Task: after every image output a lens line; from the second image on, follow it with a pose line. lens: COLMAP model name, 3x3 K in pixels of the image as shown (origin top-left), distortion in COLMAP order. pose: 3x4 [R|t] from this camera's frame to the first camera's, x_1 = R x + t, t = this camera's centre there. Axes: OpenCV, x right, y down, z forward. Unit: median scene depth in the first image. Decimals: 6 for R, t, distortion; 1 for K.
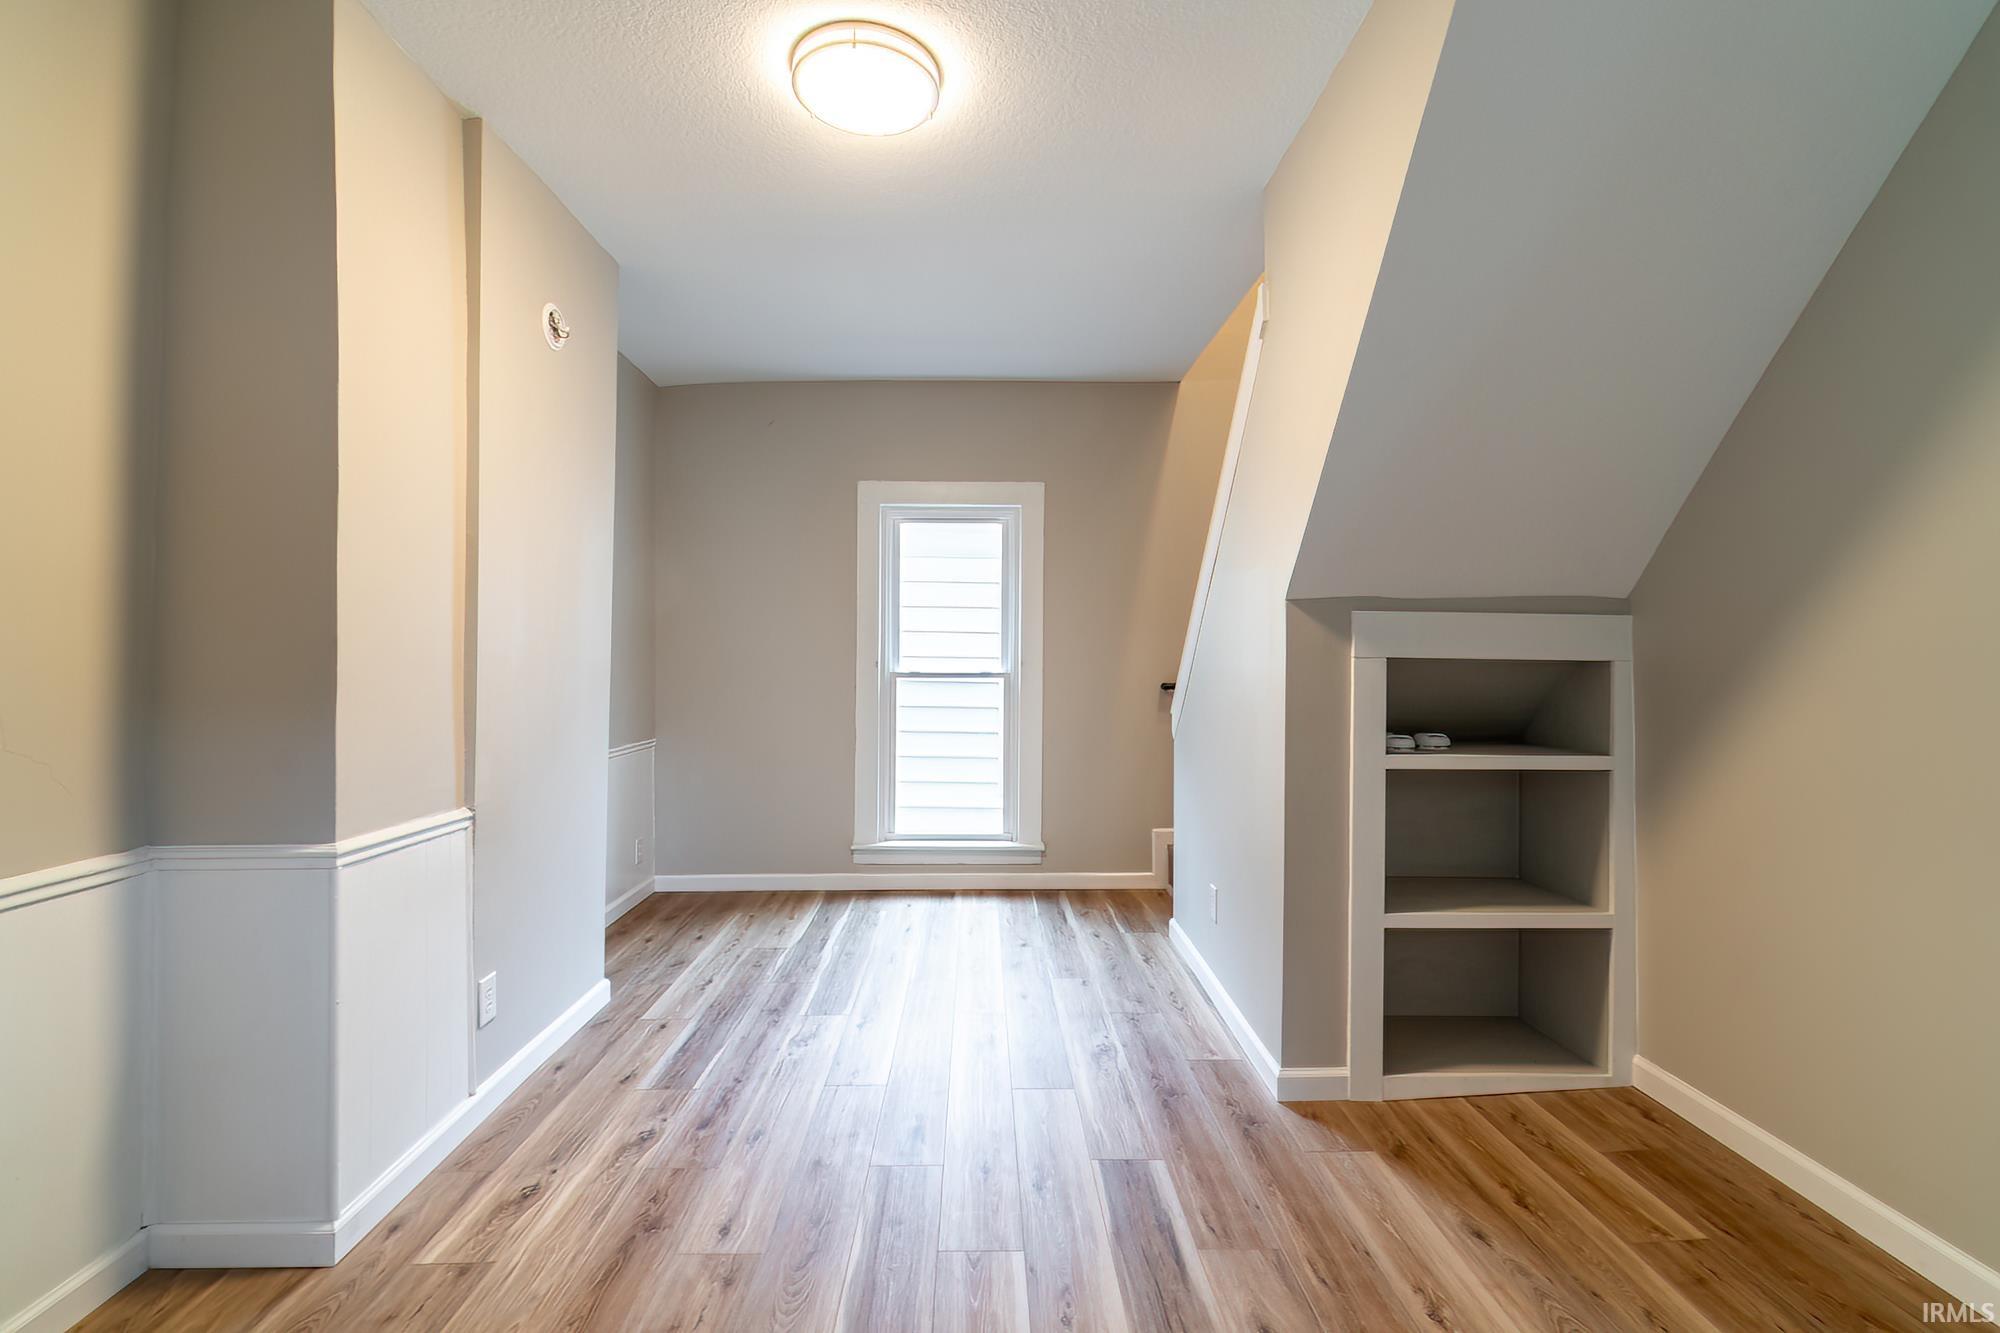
lens RADIAL K [[879.2, 0, 994.5], [0, 879.2, 648.2], [0, 0, 1]] dist [-0.000114, -0.000102]
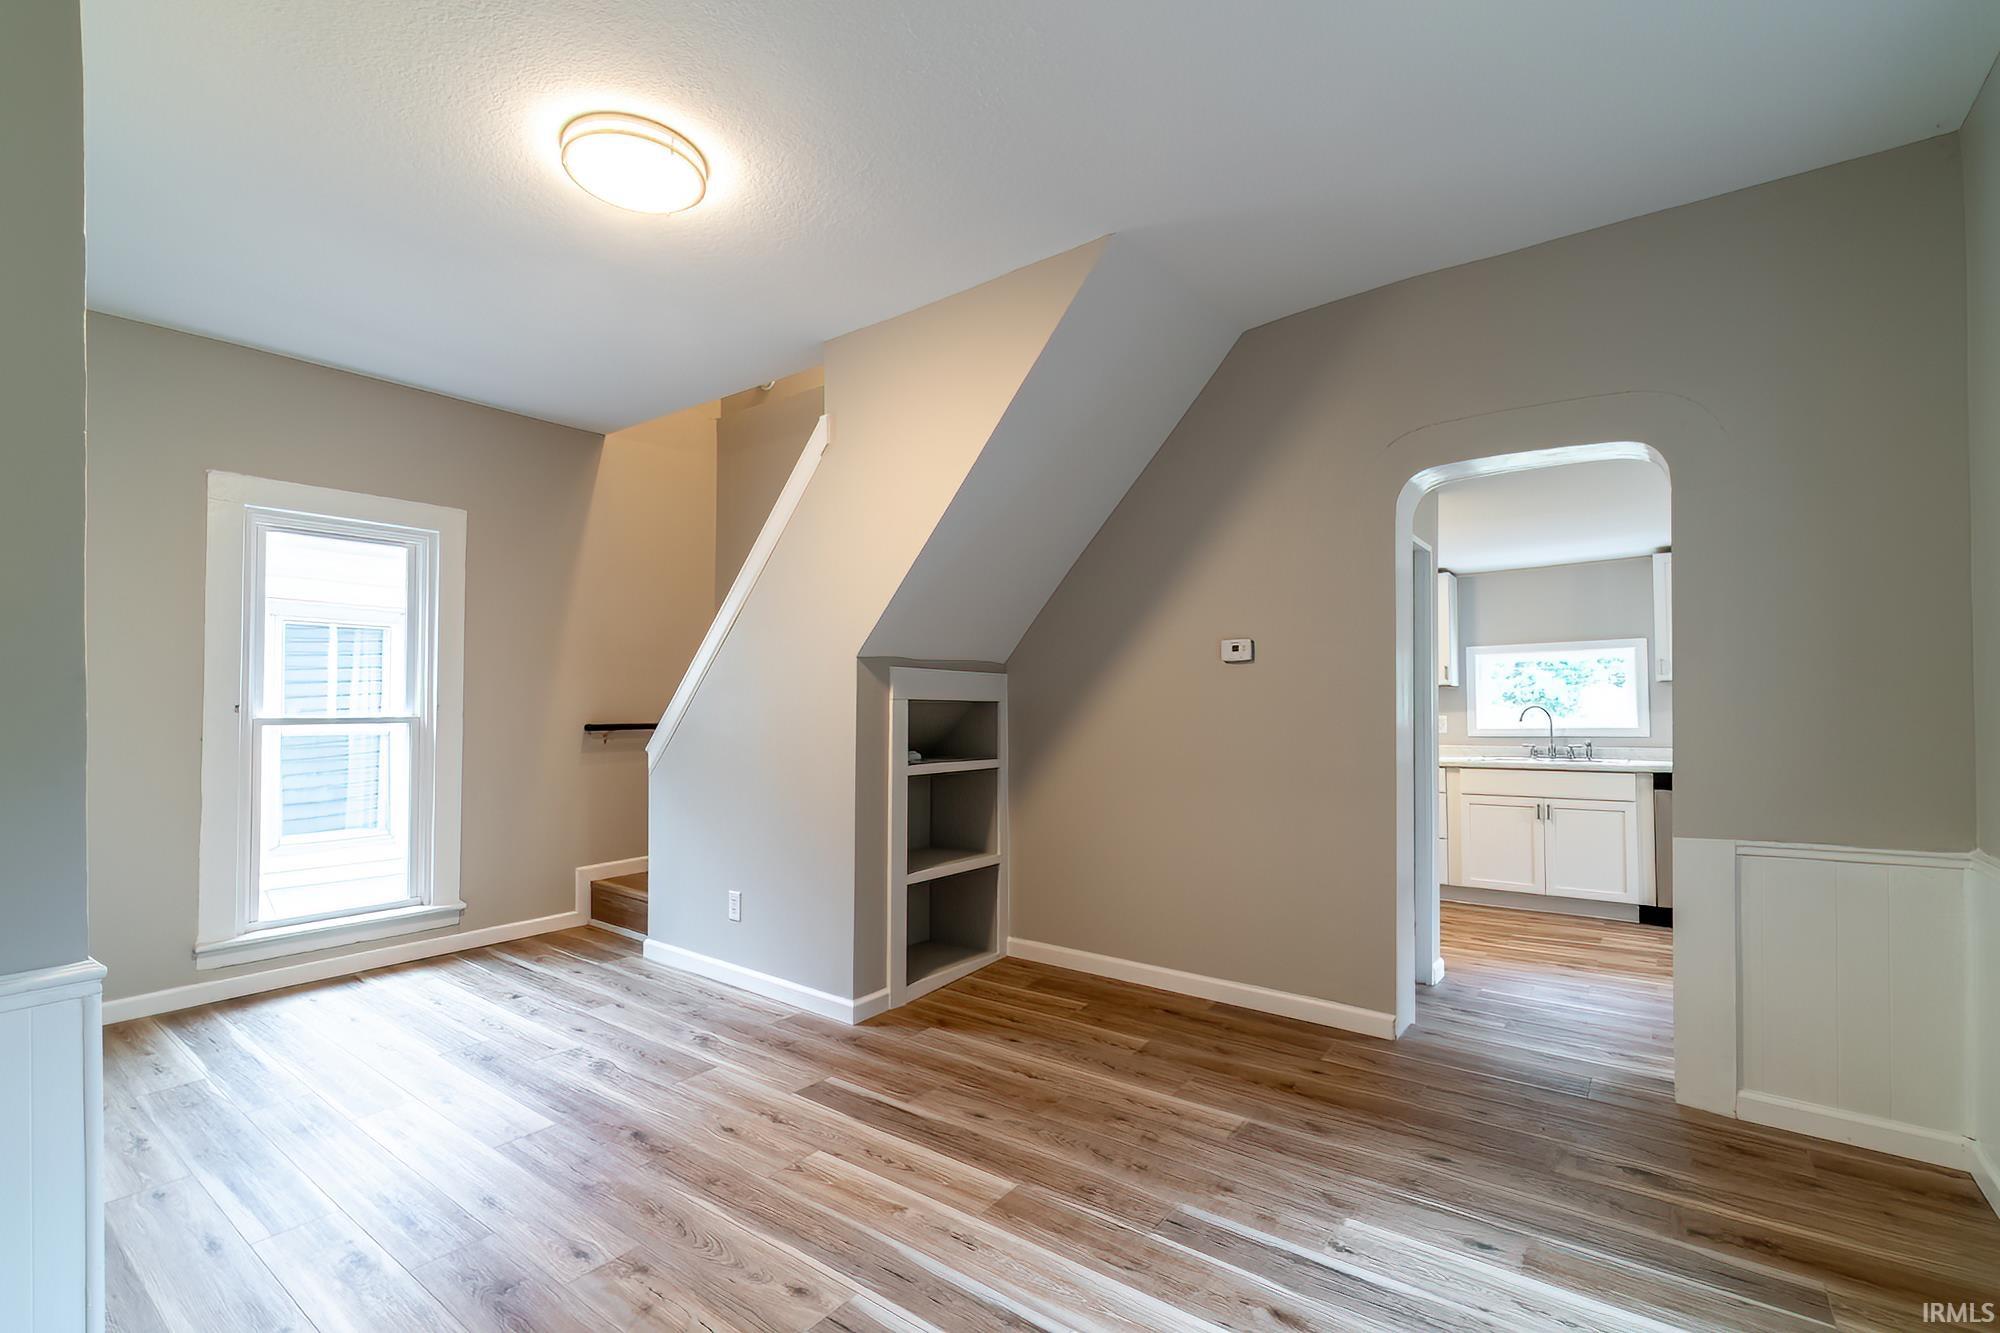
lens RADIAL K [[895.3, 0, 971.4], [0, 895.3, 691.6], [0, 0, 1]] dist [-0.001899, -0.000256]
pose [[0.626577, 0.005887, 0.779337, -0.639922], [-0.006500, 0.999976, -0.002328, 0.001046], [-0.779333, -0.003607, 0.626600, -0.010263]]
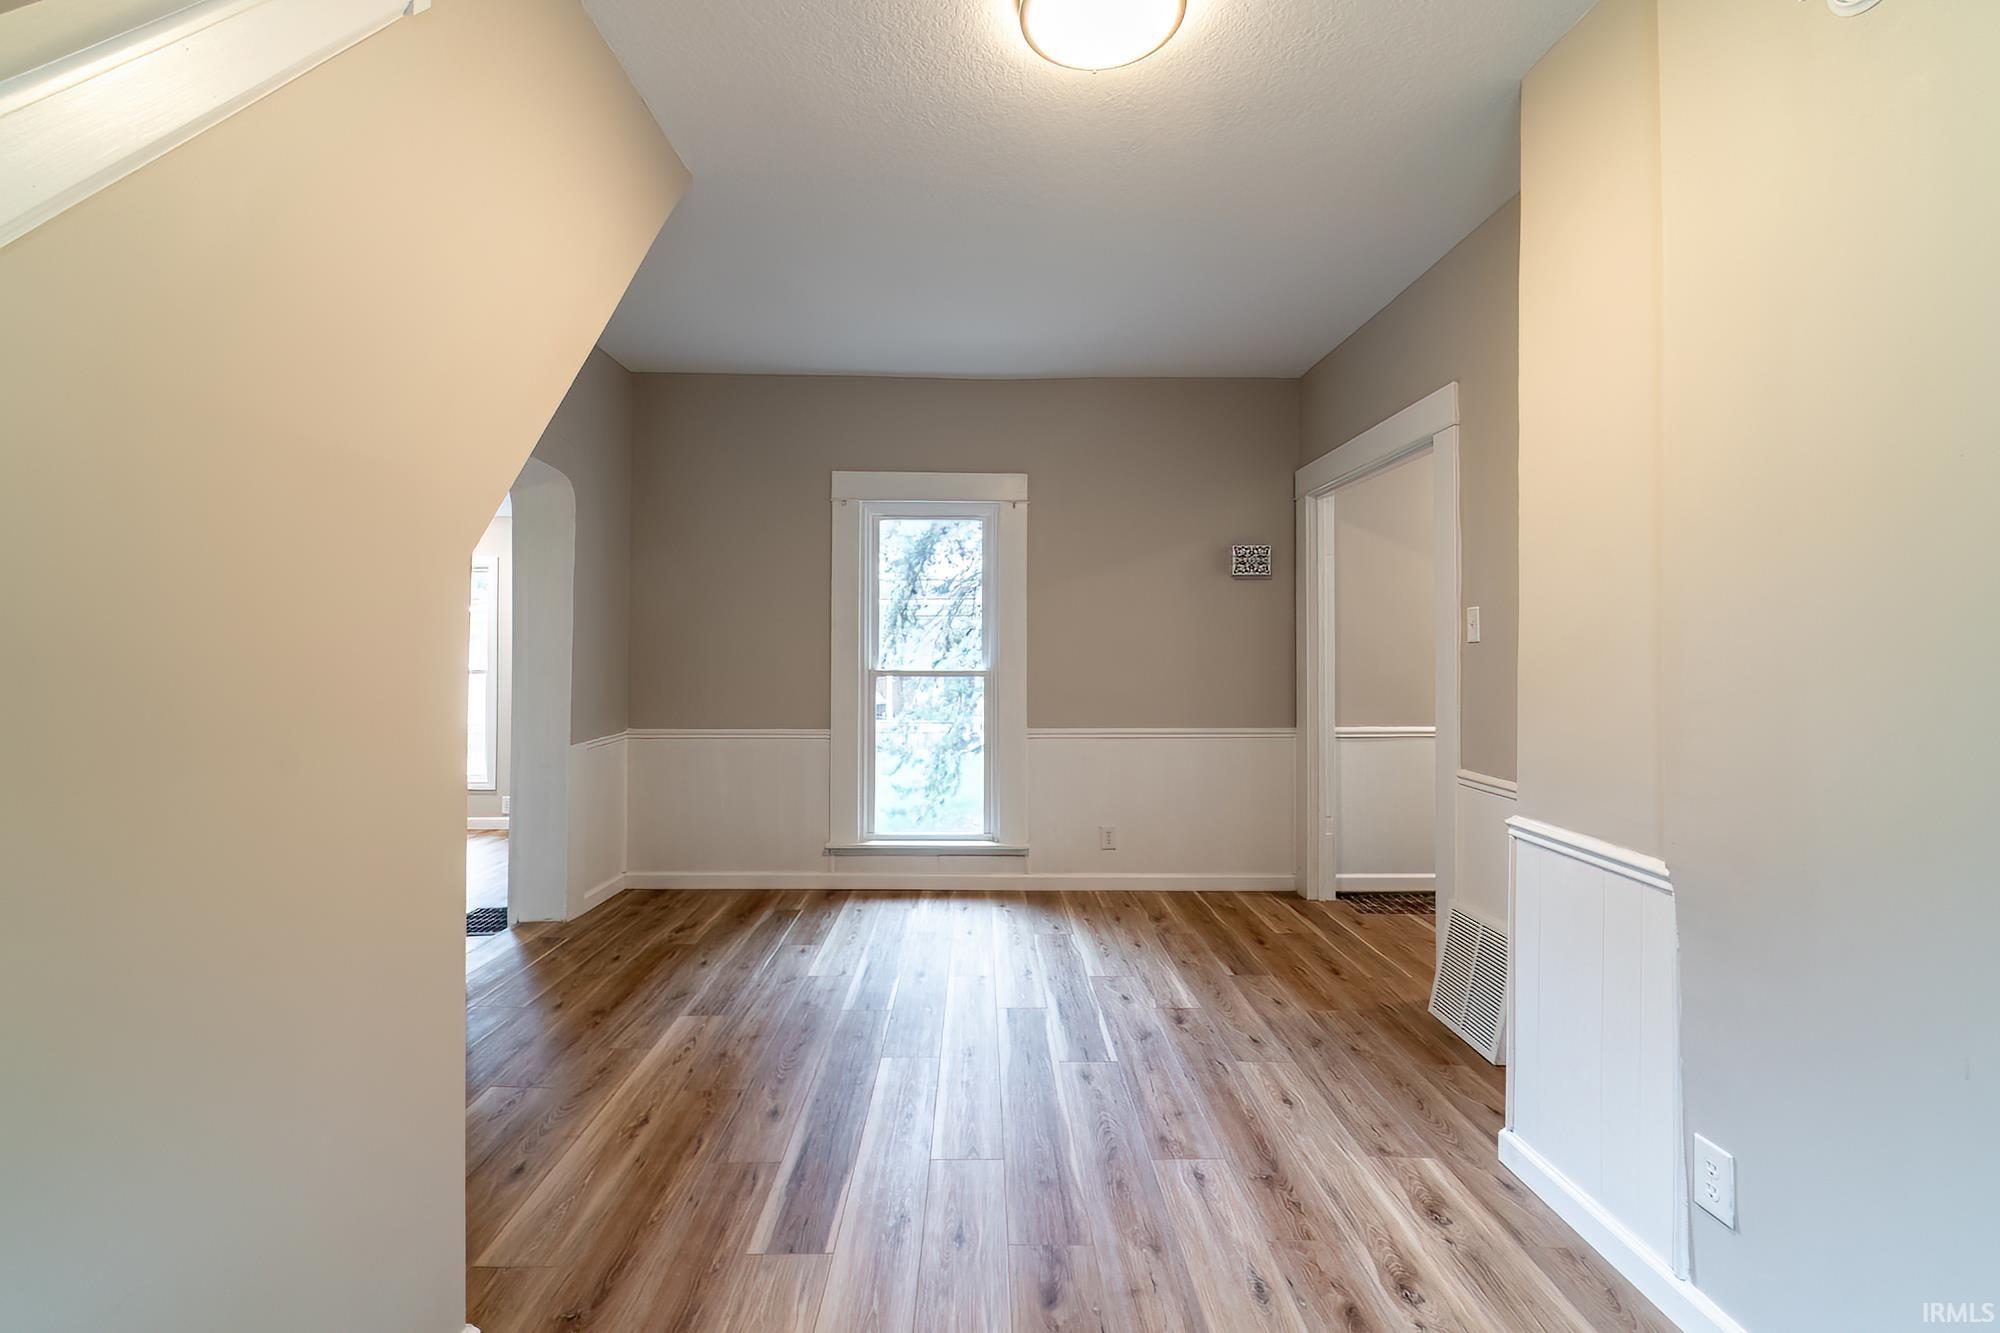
lens RADIAL K [[879.2, 0, 994.5], [0, 879.2, 648.2], [0, 0, 1]] dist [-0.000114, -0.000102]
pose [[-0.999970, -0.007691, 0.000771, -0.035198], [-0.007704, 0.999782, -0.019390, 0.018217], [-0.000622, -0.019395, -0.999812, 1.607913]]
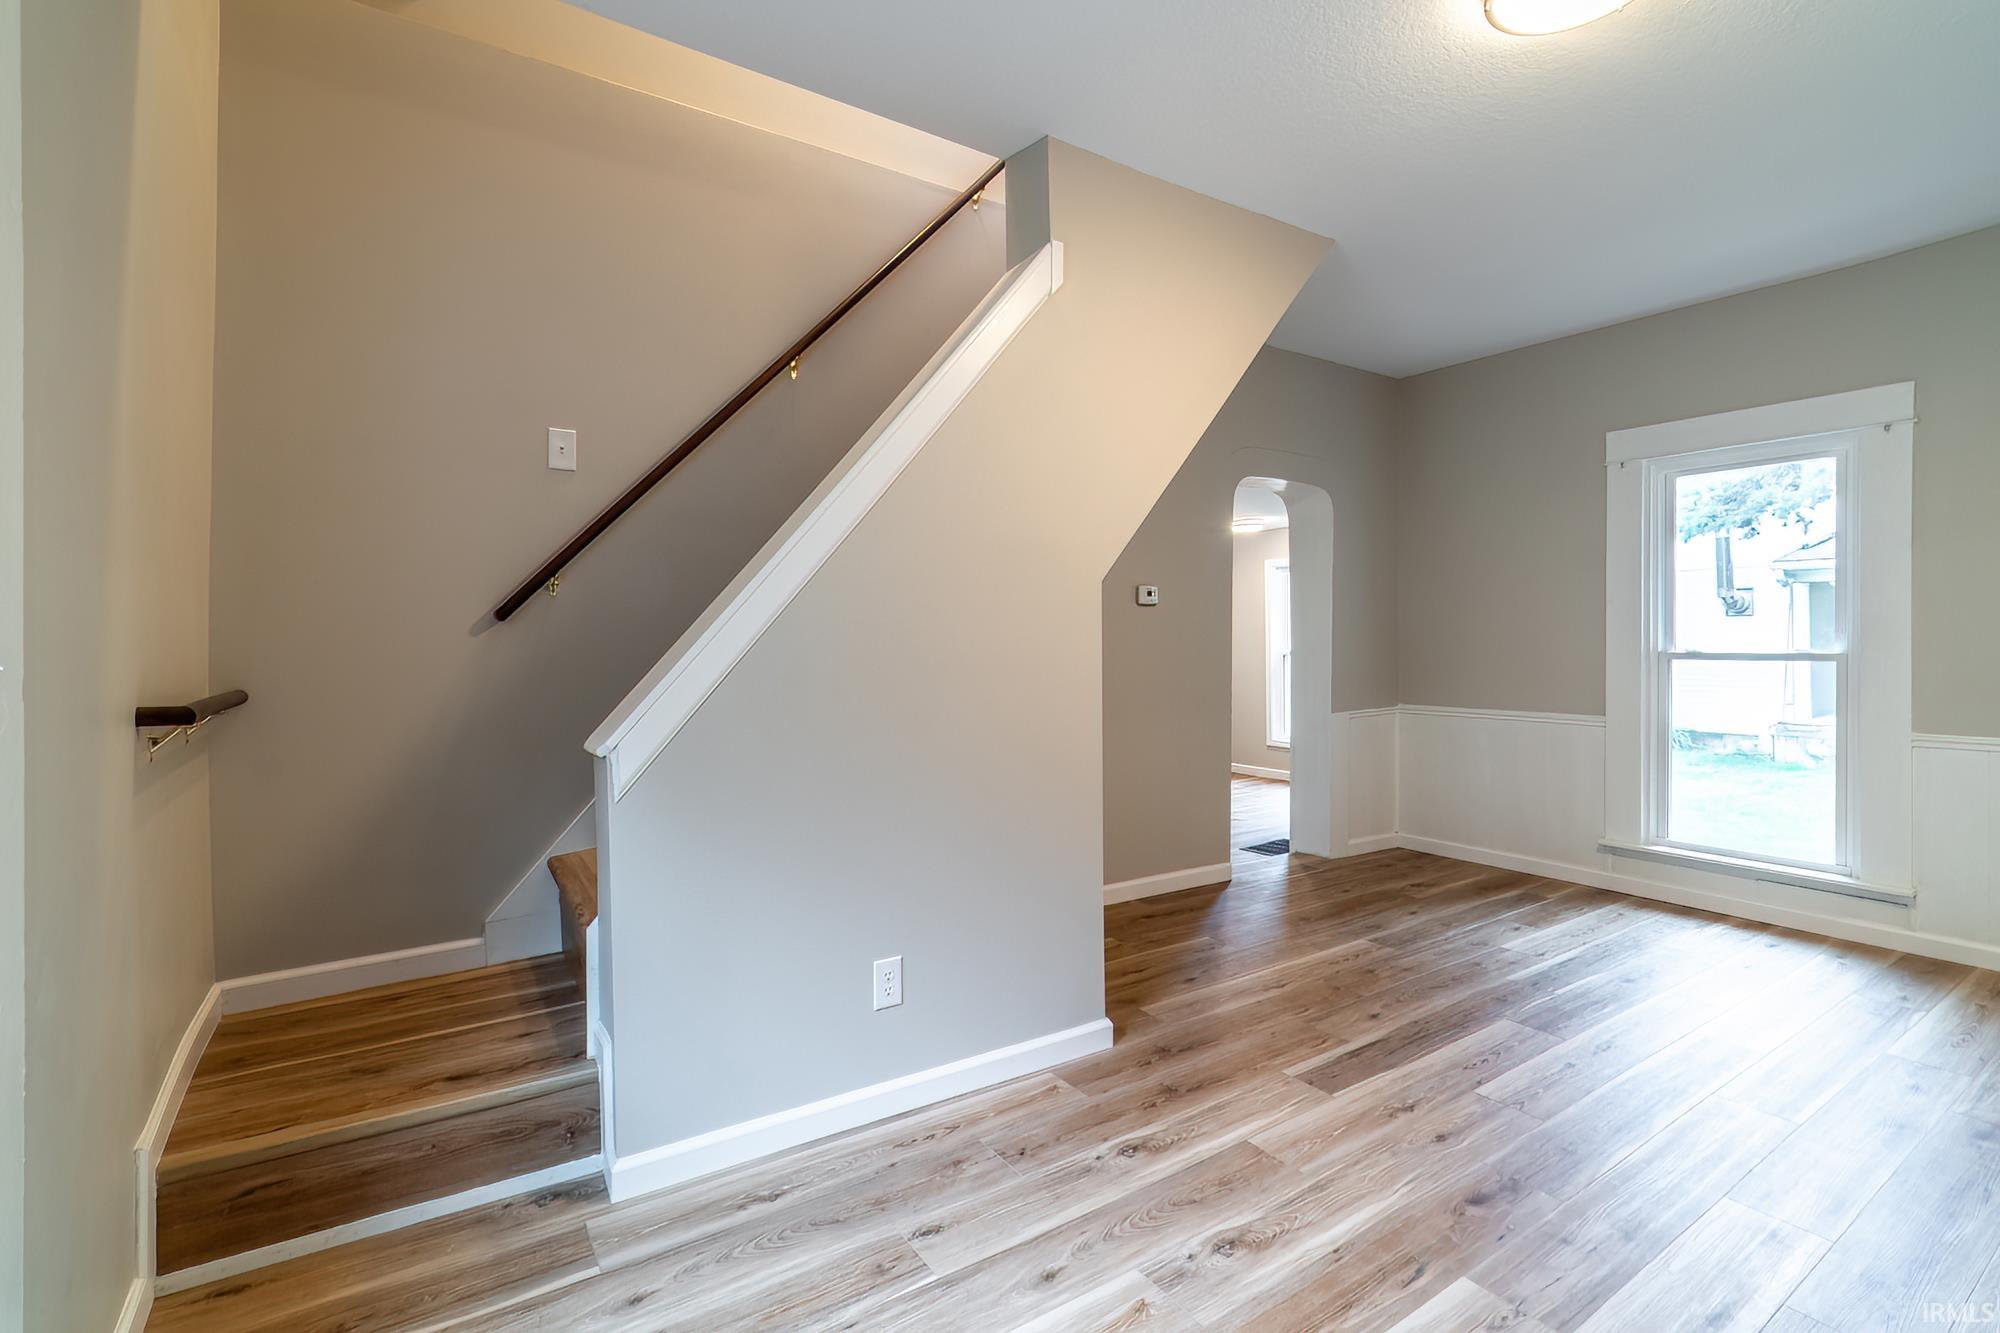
lens RADIAL K [[889.9, 0, 967.1], [0, 889.9, 660.6], [0, 0, 1]] dist [-0.003634, -0.000158]
pose [[-0.523530, -0.017281, 0.851832, -0.498099], [-0.005360, 0.999841, 0.016989, 0.025900], [-0.851990, 0.004328, -0.523540, 1.700127]]
